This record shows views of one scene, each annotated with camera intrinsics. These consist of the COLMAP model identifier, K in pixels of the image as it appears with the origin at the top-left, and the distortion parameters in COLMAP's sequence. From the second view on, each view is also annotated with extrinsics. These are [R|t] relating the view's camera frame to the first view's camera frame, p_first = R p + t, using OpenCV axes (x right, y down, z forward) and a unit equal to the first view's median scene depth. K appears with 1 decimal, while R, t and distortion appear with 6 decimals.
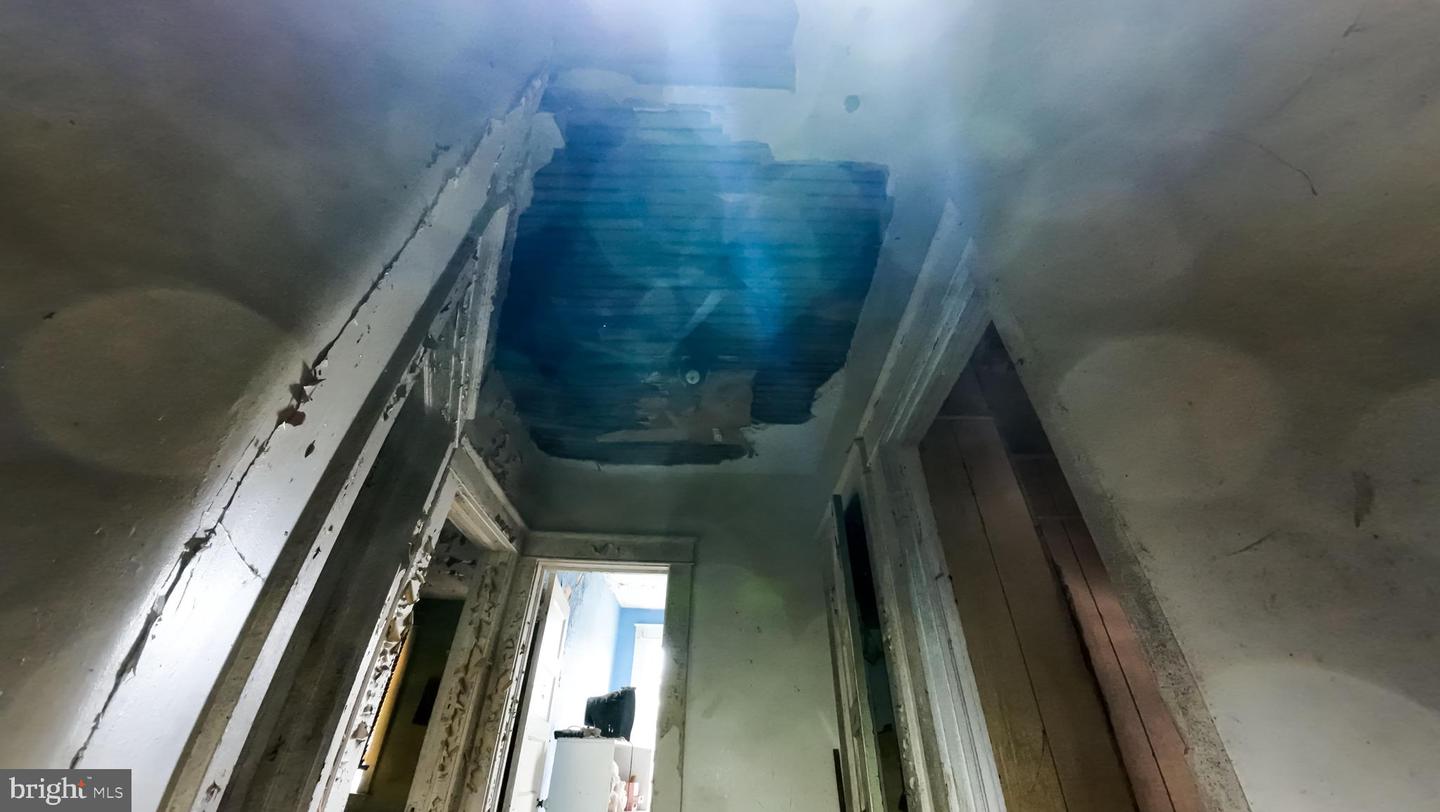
lens RADIAL K [[487.3, 0, 726.8], [0, 487.3, 405.7], [0, 0, 1]] dist [-0.072449, 0.006834]
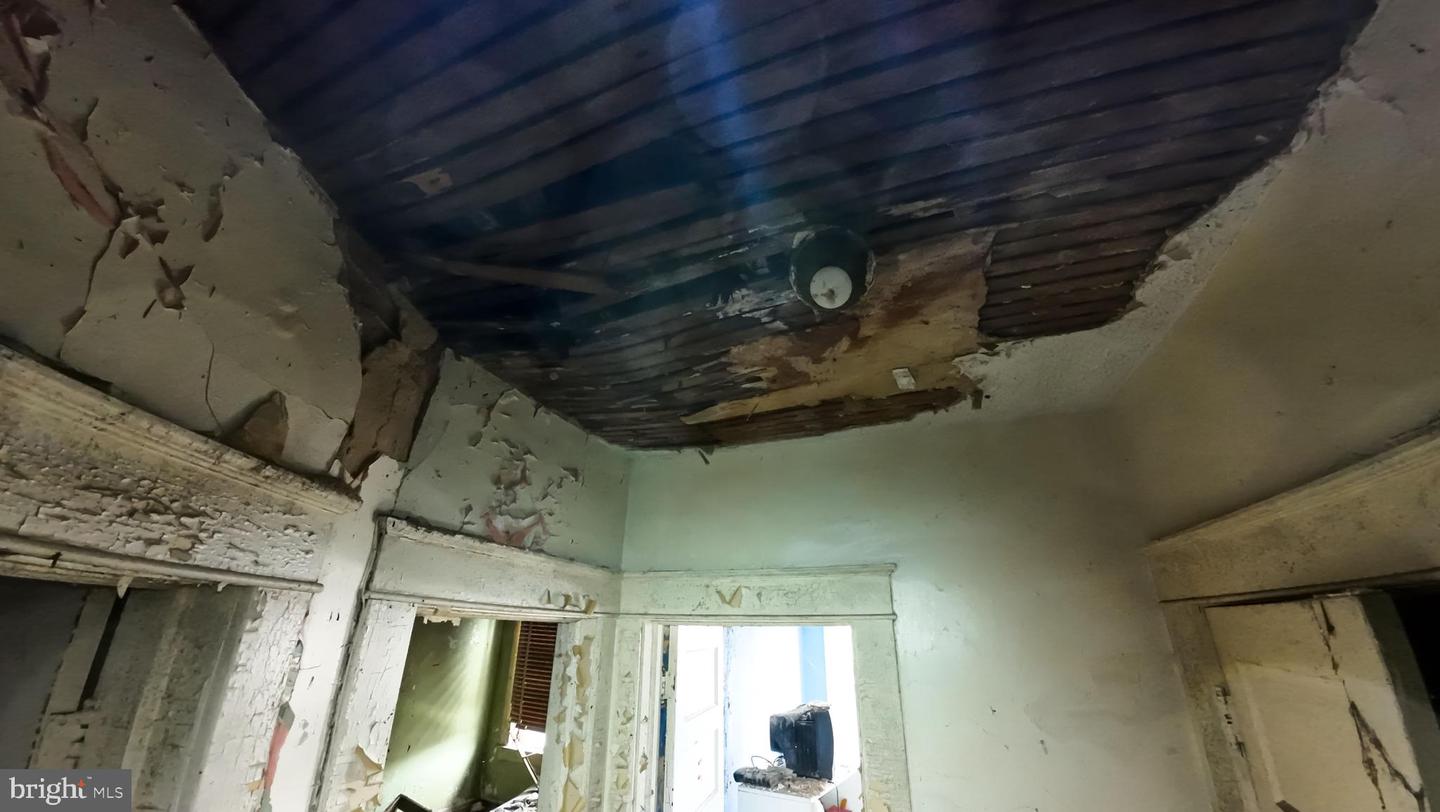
lens RADIAL K [[487.3, 0, 726.8], [0, 487.3, 405.7], [0, 0, 1]] dist [-0.072449, 0.006834]
pose [[0.930891, -0.155336, -0.330624, -0.036824], [0.227528, 0.954634, 0.192104, -0.061464], [0.285785, -0.254055, 0.924004, 0.621737]]
